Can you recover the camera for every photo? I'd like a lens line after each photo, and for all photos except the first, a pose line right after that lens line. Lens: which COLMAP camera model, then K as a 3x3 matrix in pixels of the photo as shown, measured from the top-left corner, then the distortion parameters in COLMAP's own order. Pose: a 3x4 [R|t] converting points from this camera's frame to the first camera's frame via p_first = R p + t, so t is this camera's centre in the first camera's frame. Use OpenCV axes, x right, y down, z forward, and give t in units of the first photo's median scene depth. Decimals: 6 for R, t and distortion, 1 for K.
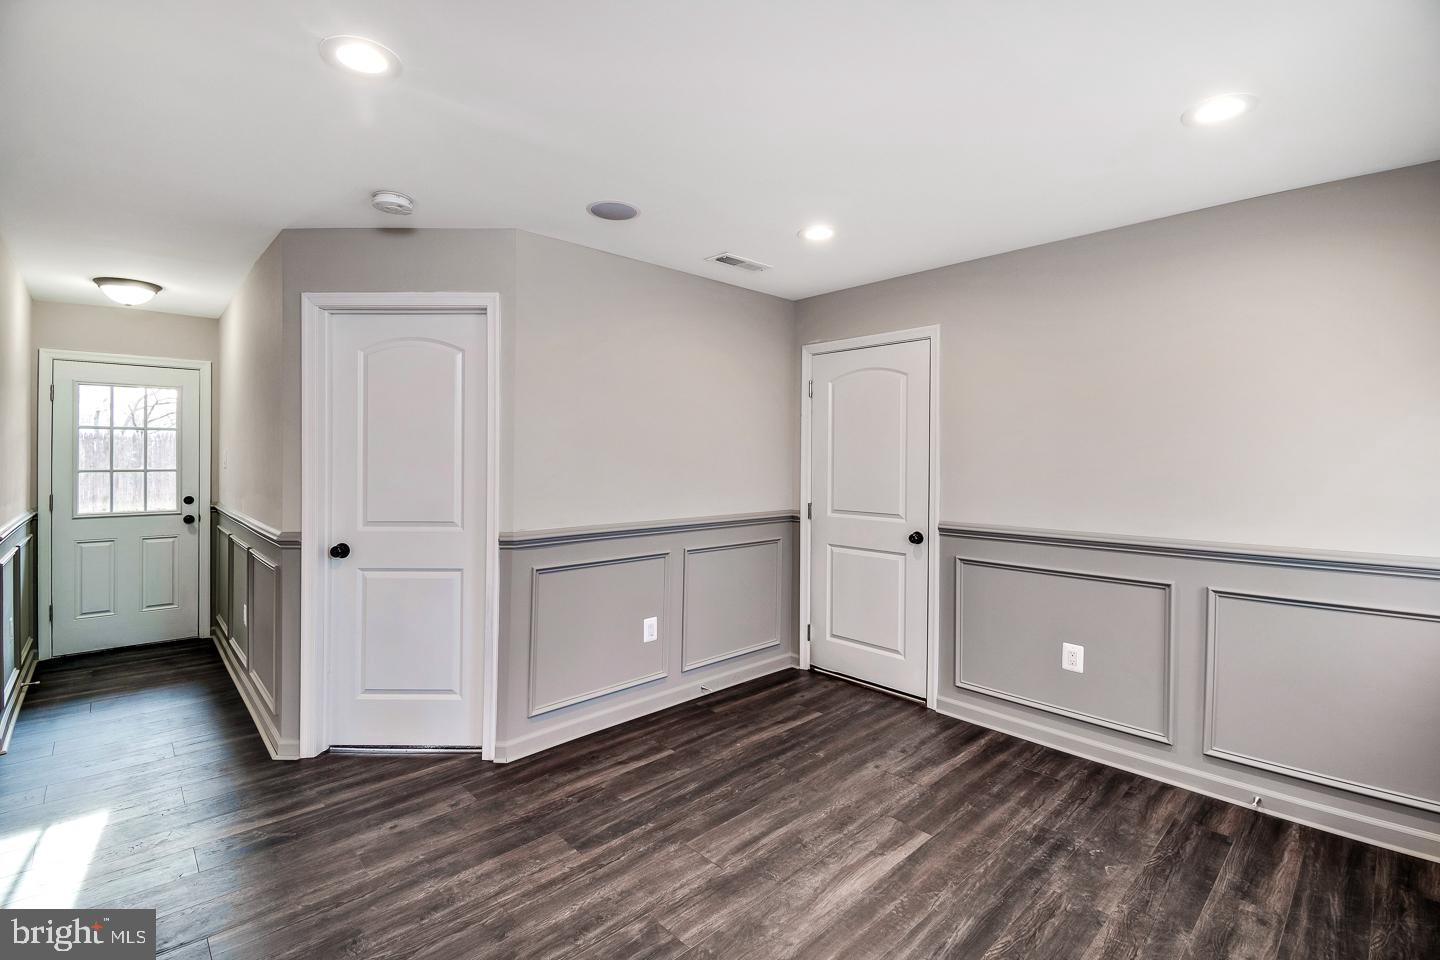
lens RADIAL K [[660.6, 0, 704.7], [0, 660.6, 461.0], [0, 0, 1]] dist [0.022131, -0.008641]
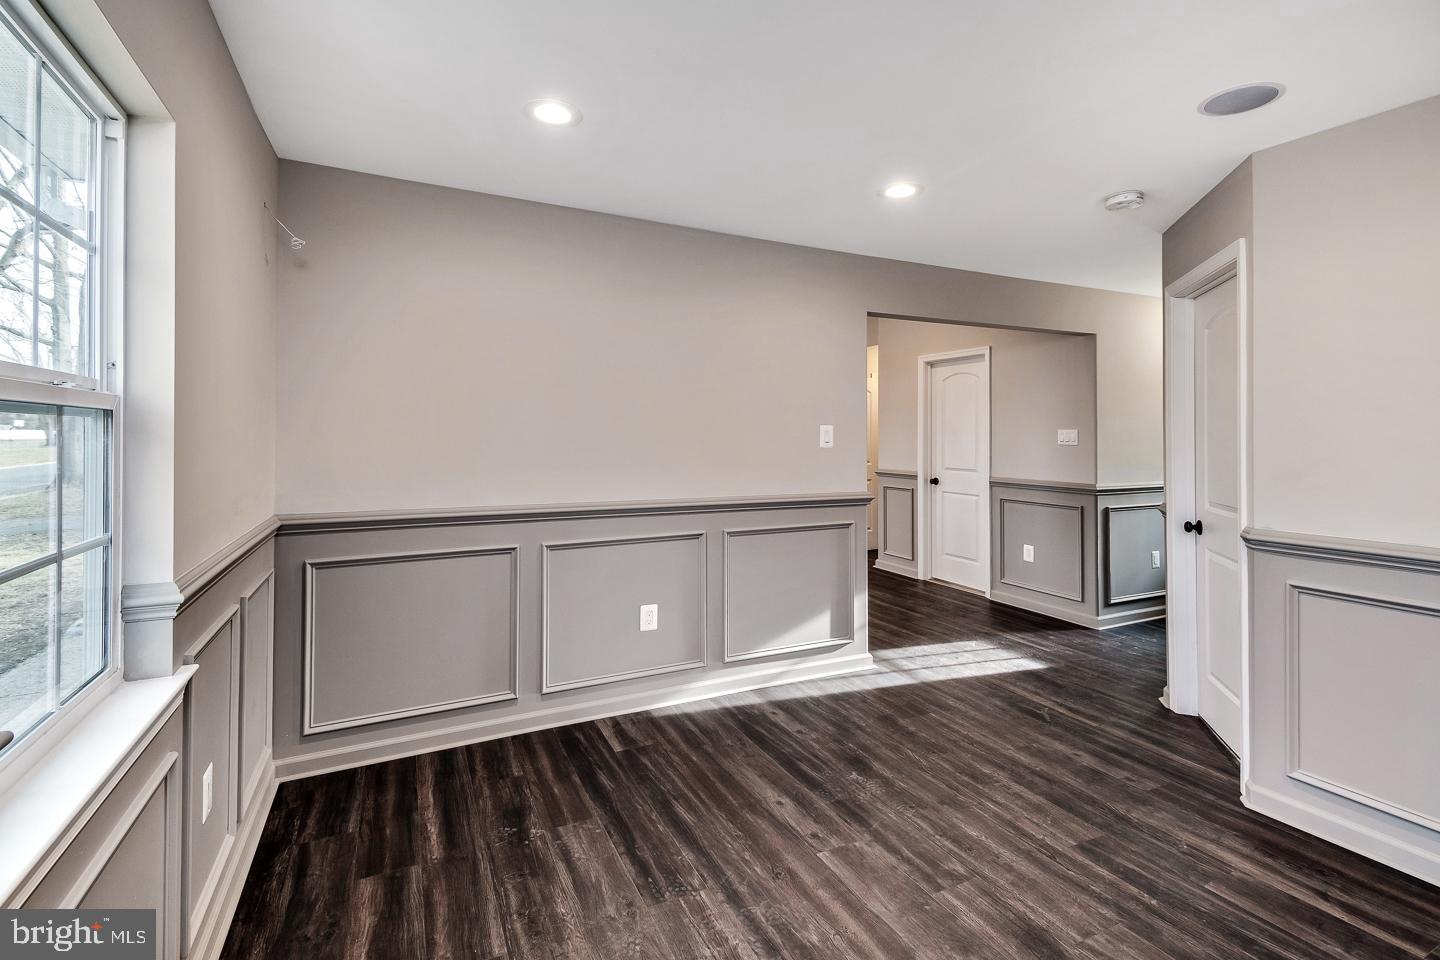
lens RADIAL K [[660.6, 0, 728.0], [0, 660.6, 436.3], [0, 0, 1]] dist [0.022131, -0.008641]
pose [[-0.268760, -0.007894, -0.963175, 0.778740], [-0.010436, 0.999932, -0.005283, 0.007829], [0.963151, 0.008632, -0.268824, 0.690018]]
